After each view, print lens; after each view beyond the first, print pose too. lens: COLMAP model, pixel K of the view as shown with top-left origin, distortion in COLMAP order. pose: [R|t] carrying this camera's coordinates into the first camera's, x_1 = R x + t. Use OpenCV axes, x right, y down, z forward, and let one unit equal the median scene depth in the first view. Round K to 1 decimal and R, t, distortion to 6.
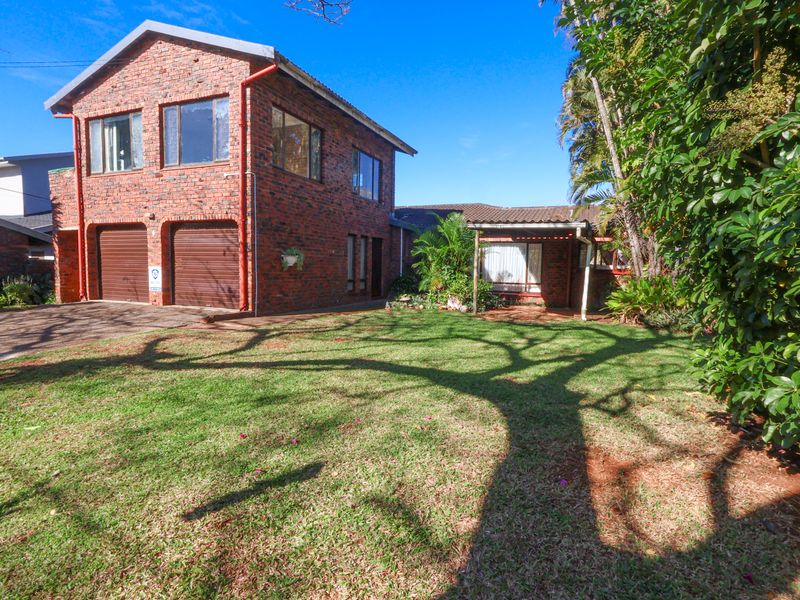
lens RADIAL K [[435.6, 0, 400.0], [0, 435.6, 300.0], [0, 0, 1]] dist [0.004391, -0.000119]
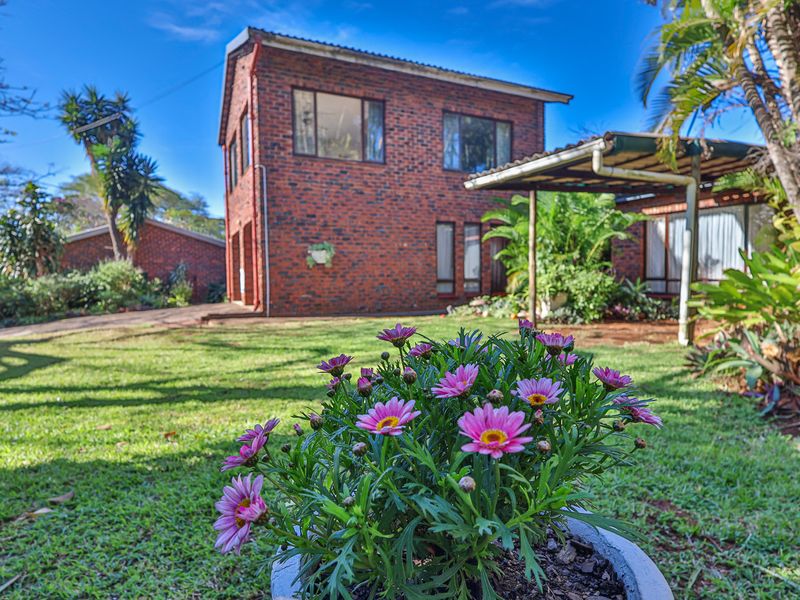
lens RADIAL K [[463.1, 0, 400.0], [0, 463.1, 300.0], [0, 0, 1]] dist [-0.000782, -0.000126]
pose [[0.746725, 0.005970, -0.665106, 0.548003], [-0.023486, 0.999573, -0.017396, 0.011040], [0.664718, 0.028611, 0.746547, 0.449617]]
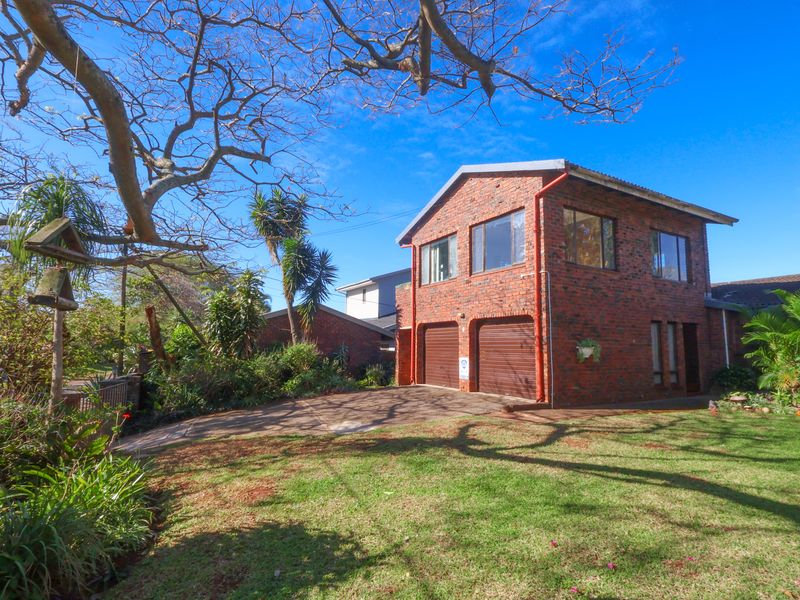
lens RADIAL K [[425.4, 0, 400.0], [0, 425.4, 300.0], [0, 0, 1]] dist [-0.000826, -0.000062]
pose [[0.798323, -0.075811, -0.597439, -0.005109], [-0.042594, 0.982453, -0.181583, -0.015414], [0.600721, 0.170409, 0.781085, -0.023683]]
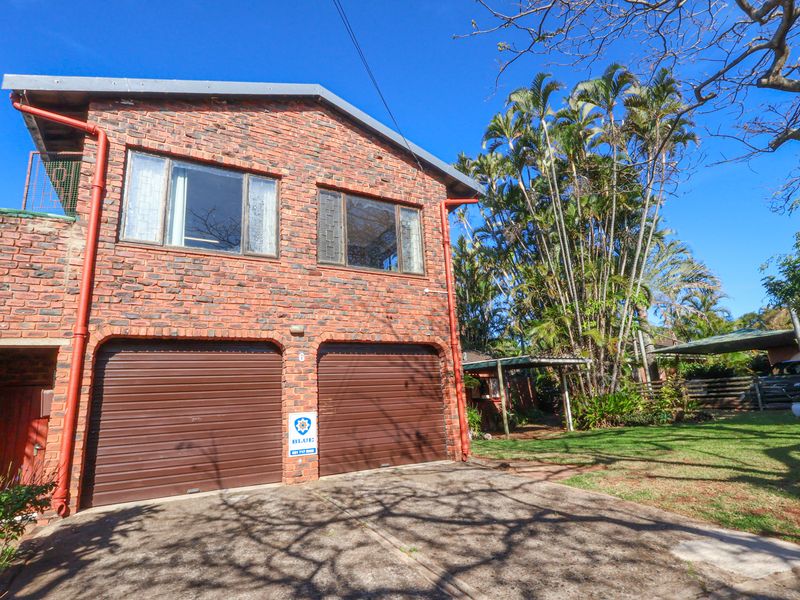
lens RADIAL K [[435.6, 0, 400.0], [0, 435.6, 300.0], [0, 0, 1]] dist [0.004391, -0.000119]
pose [[0.601917, 0.137592, 0.786616, -1.042398], [0.131729, 0.954442, -0.267746, -0.049841], [-0.787619, 0.264781, 0.556370, 0.555211]]
